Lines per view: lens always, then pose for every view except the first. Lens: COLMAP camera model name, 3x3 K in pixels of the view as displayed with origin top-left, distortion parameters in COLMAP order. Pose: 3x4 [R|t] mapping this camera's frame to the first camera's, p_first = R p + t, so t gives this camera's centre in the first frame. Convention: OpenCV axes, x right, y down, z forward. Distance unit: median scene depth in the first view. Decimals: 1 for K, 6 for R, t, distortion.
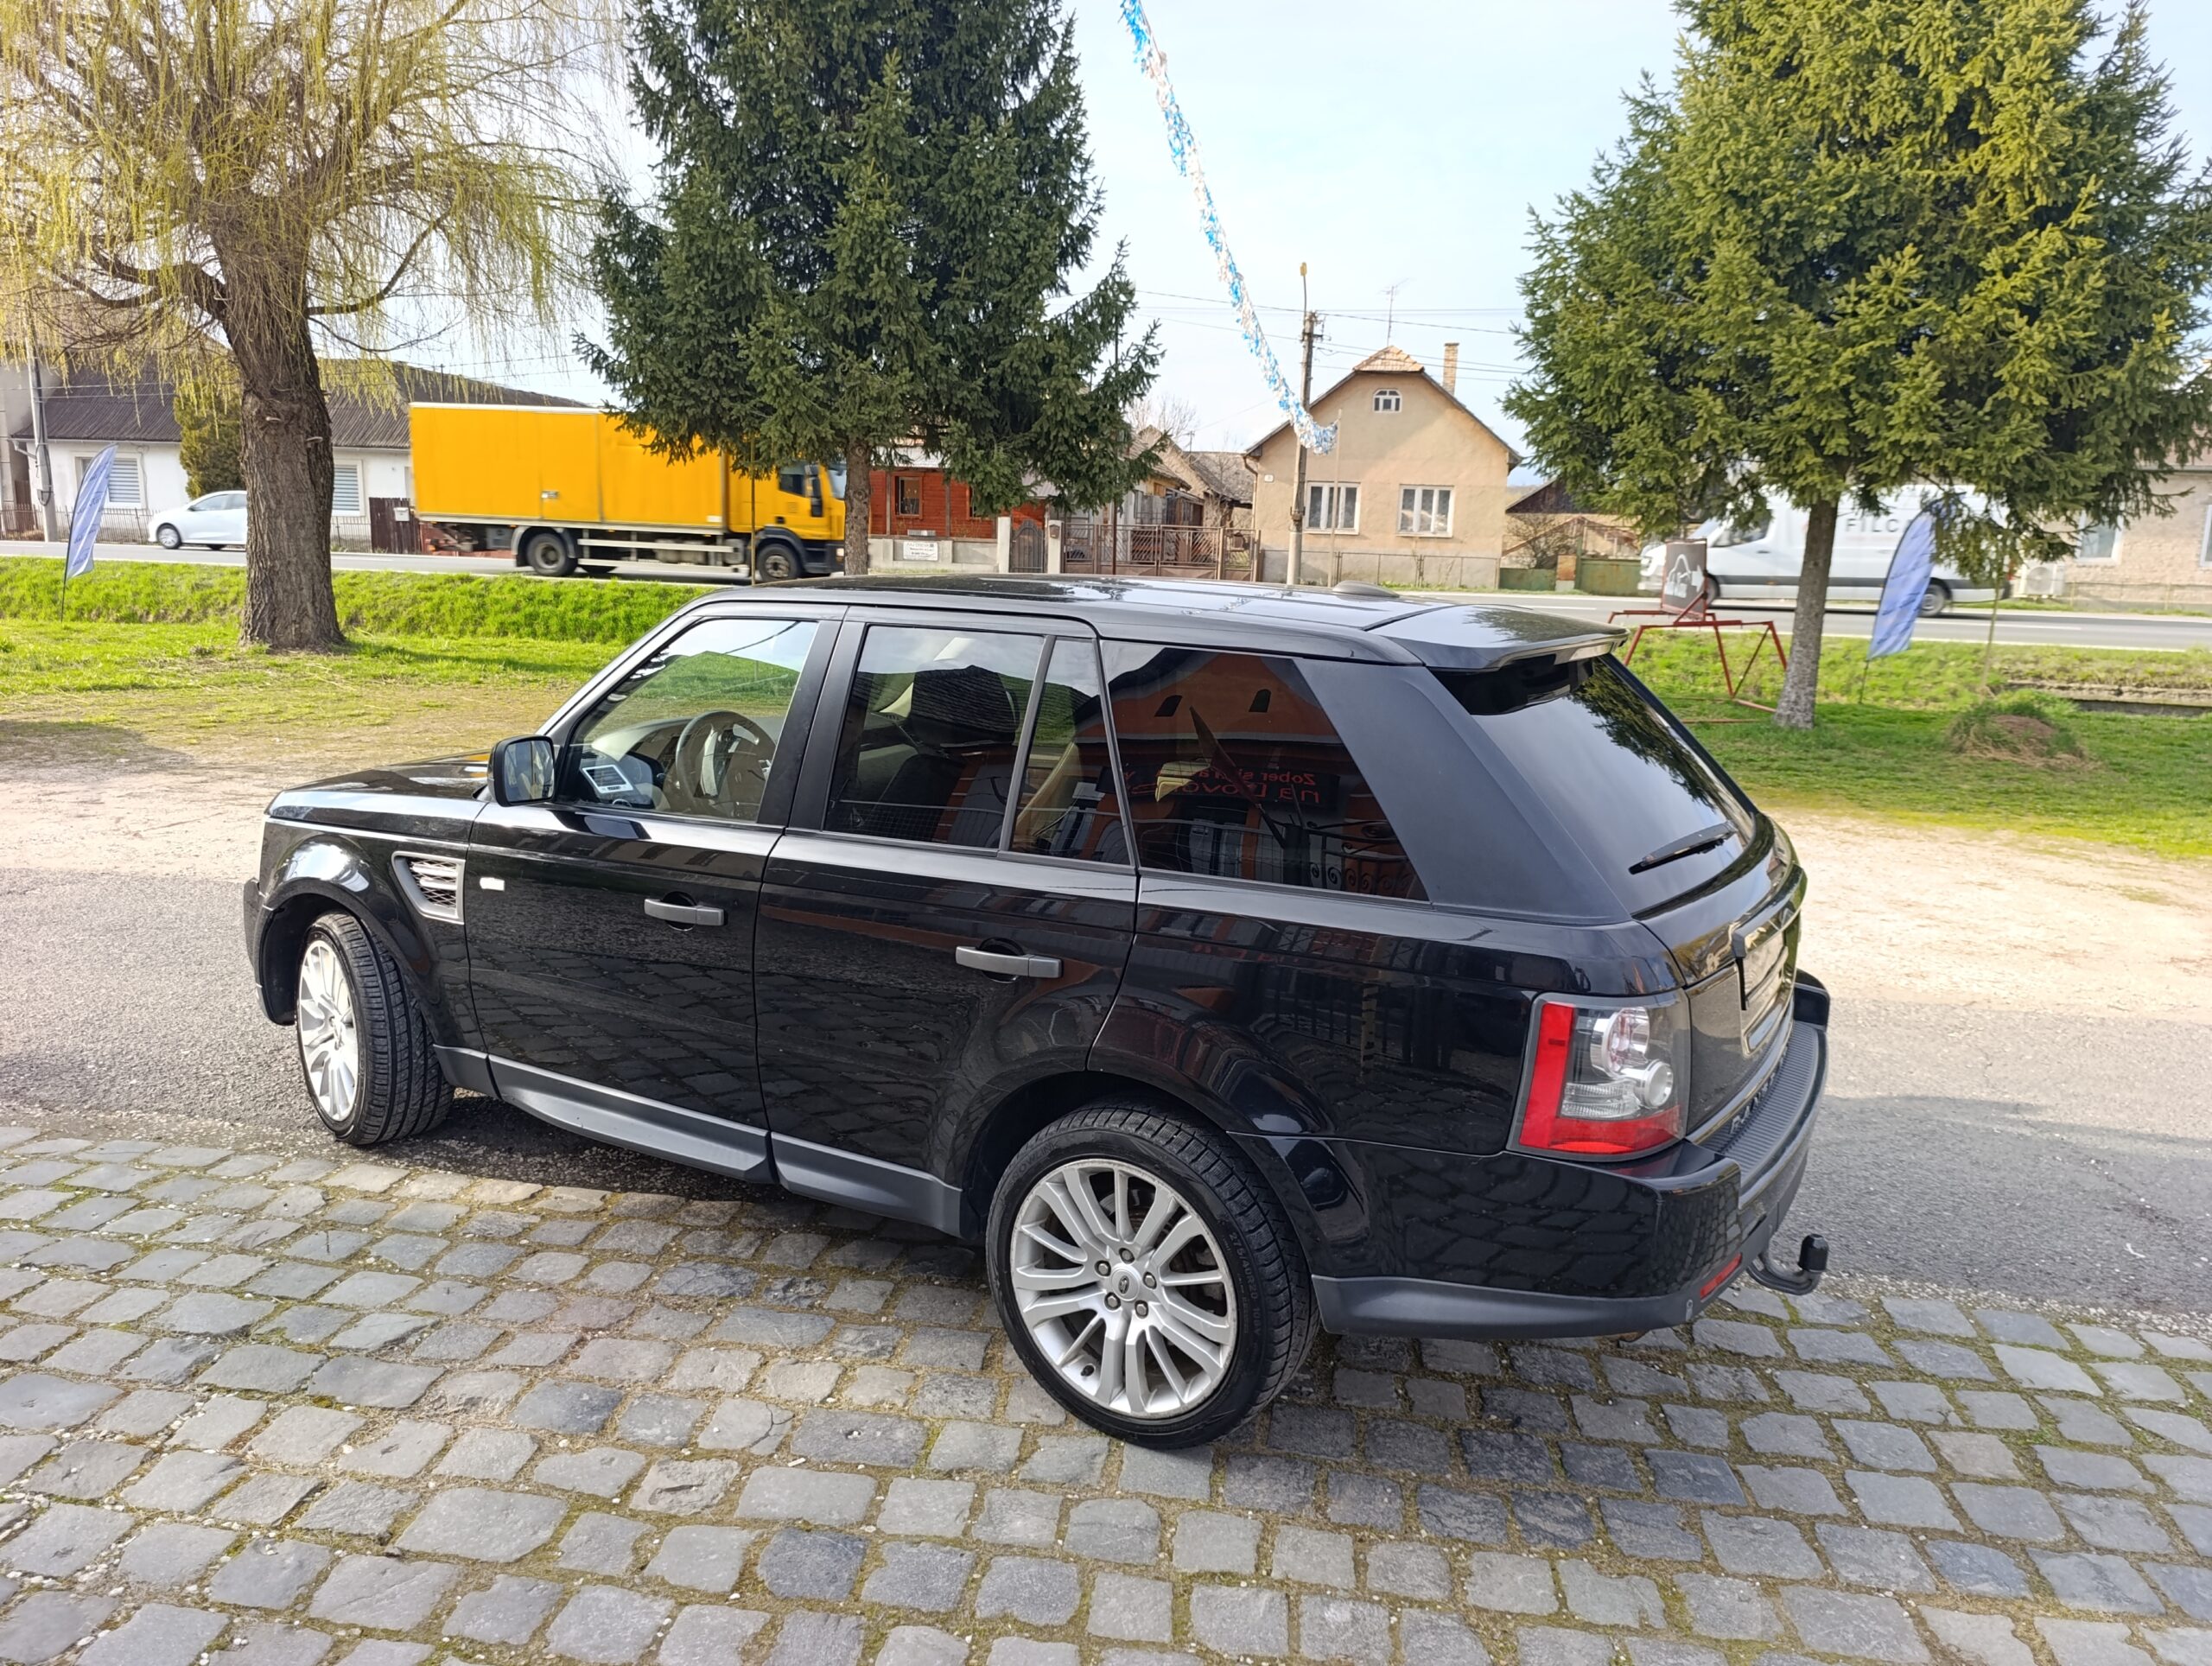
lens RADIAL K [[1460.5, 0, 1106.0], [0, 1460.5, 833.0], [0, 0, 1]] dist [-0.005468, -0.004309]
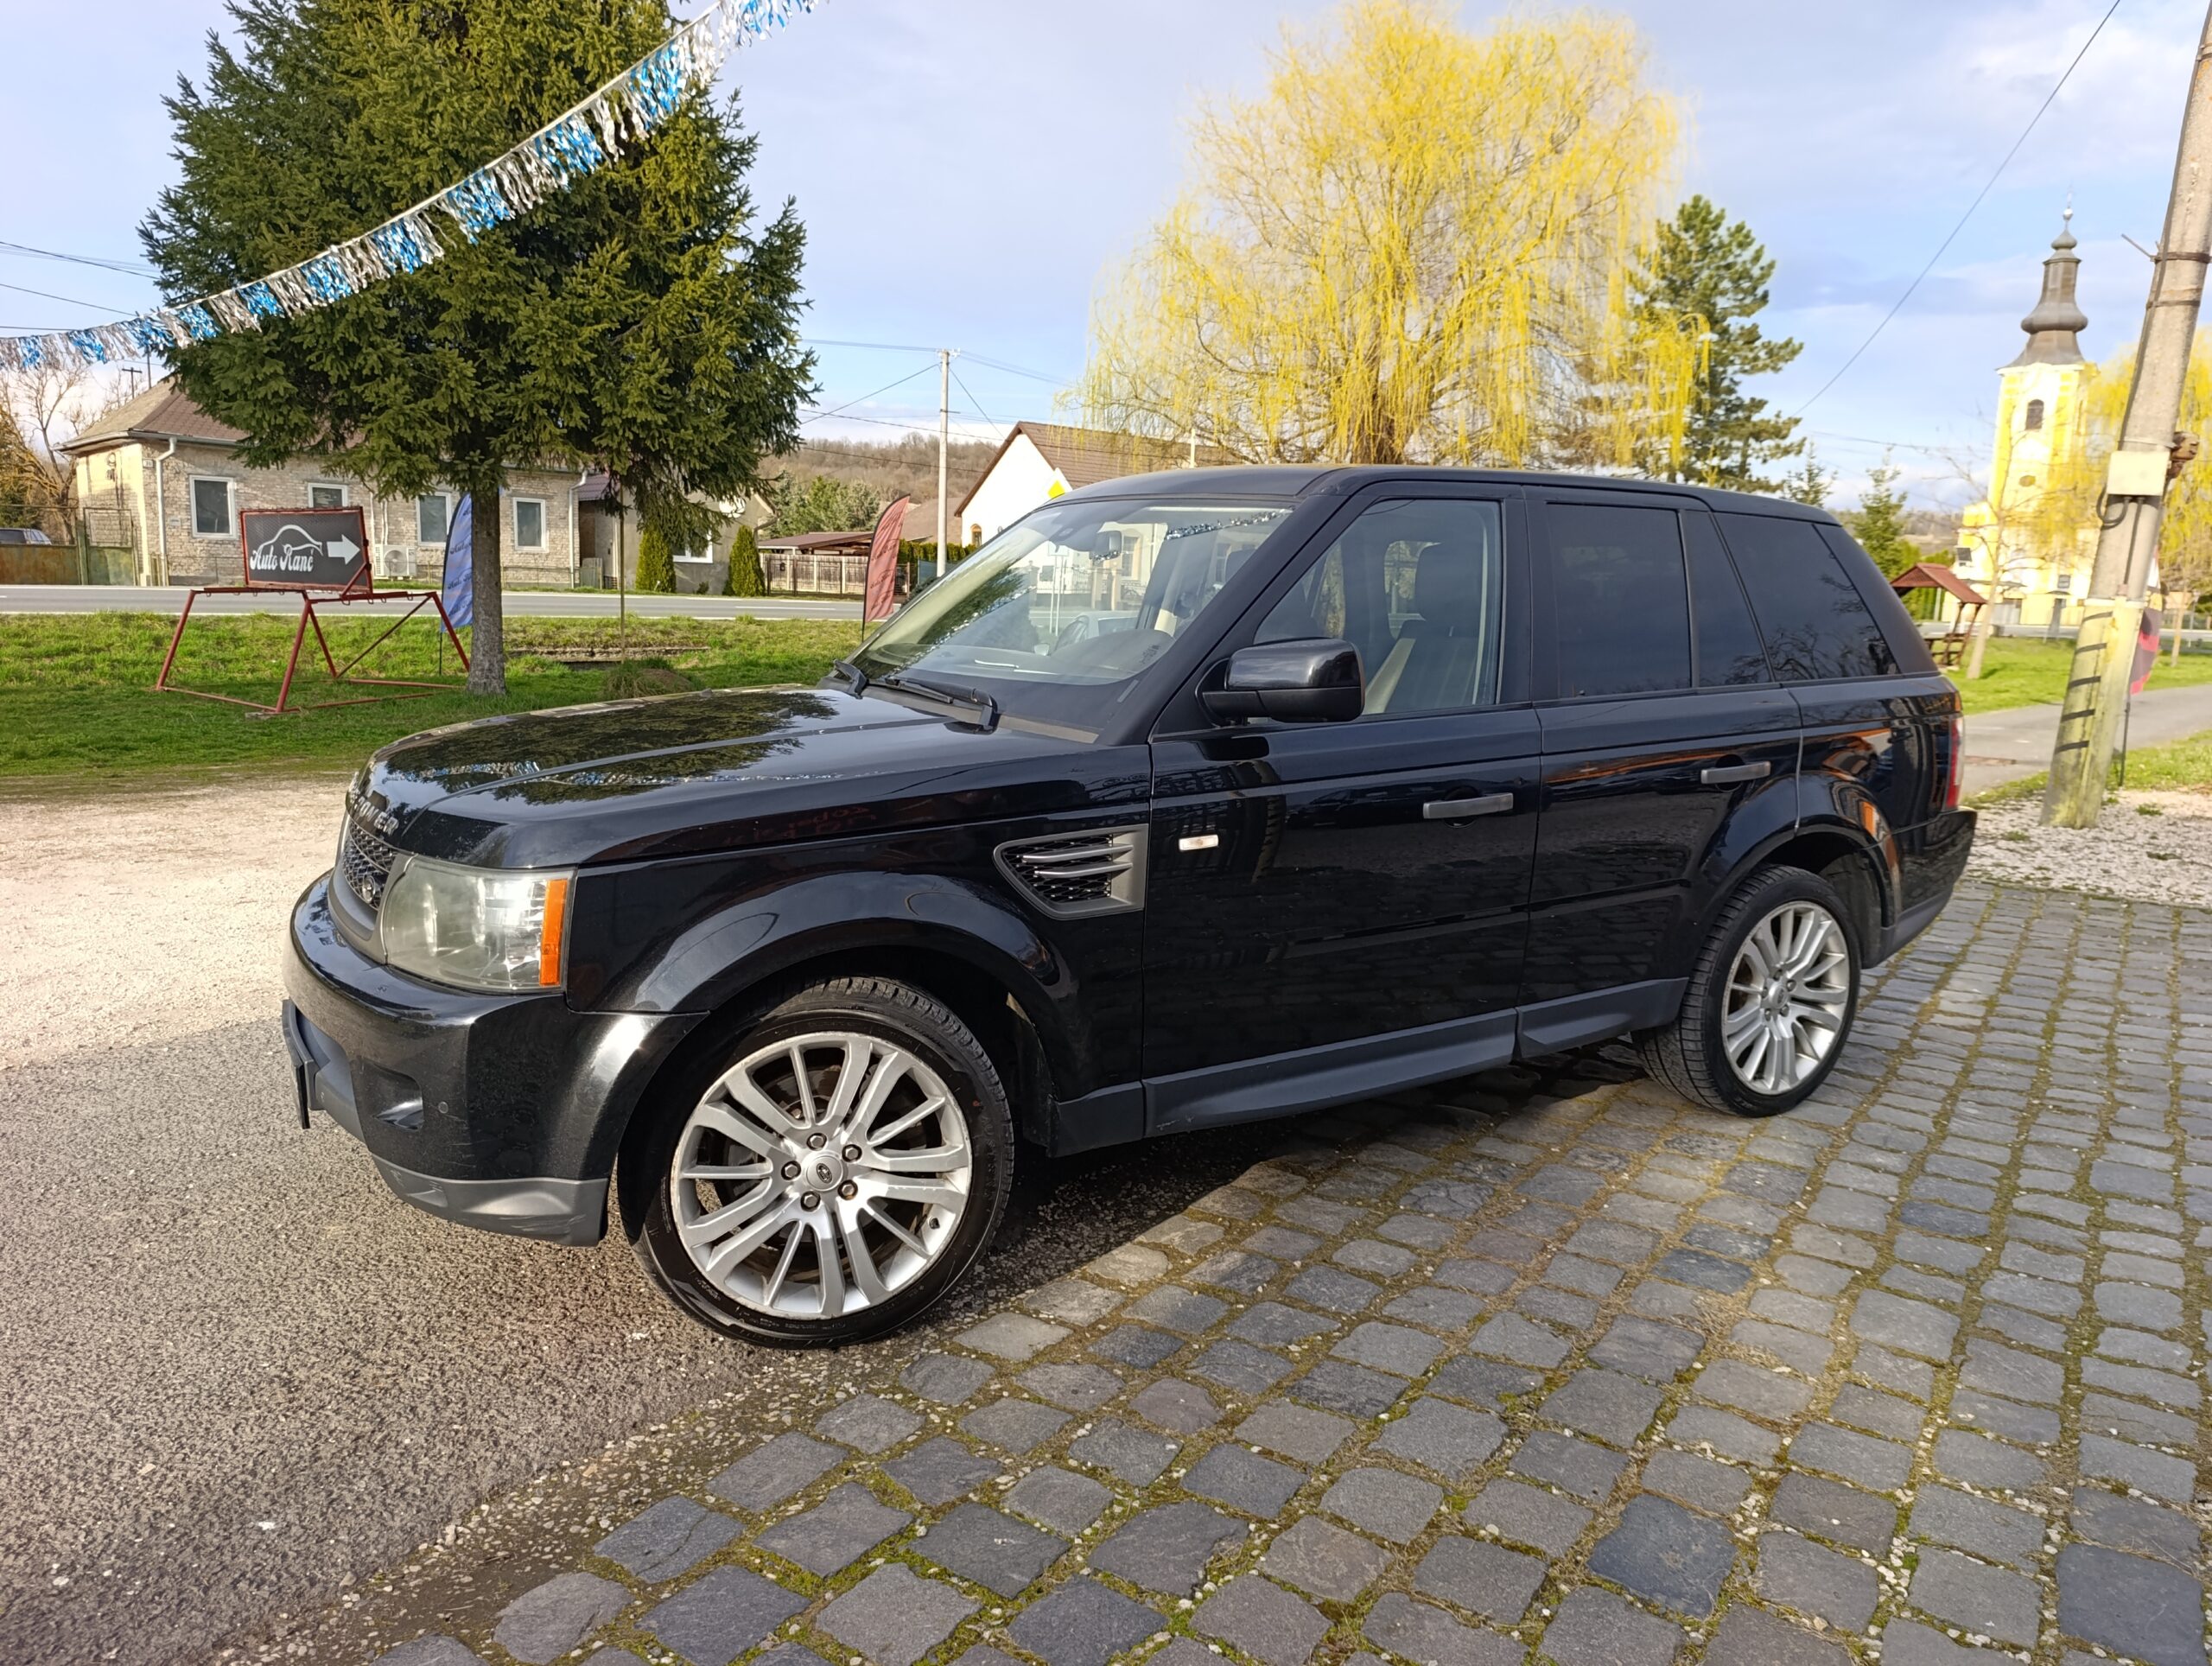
lens RADIAL K [[1460.5, 0, 1106.0], [0, 1460.5, 833.0], [0, 0, 1]] dist [-0.005468, -0.004309]
pose [[0.484584, -0.161772, 0.859656, -0.281805], [0.155036, 0.983075, 0.097605, -0.013588], [-0.860896, 0.085980, 0.501463, 0.167183]]
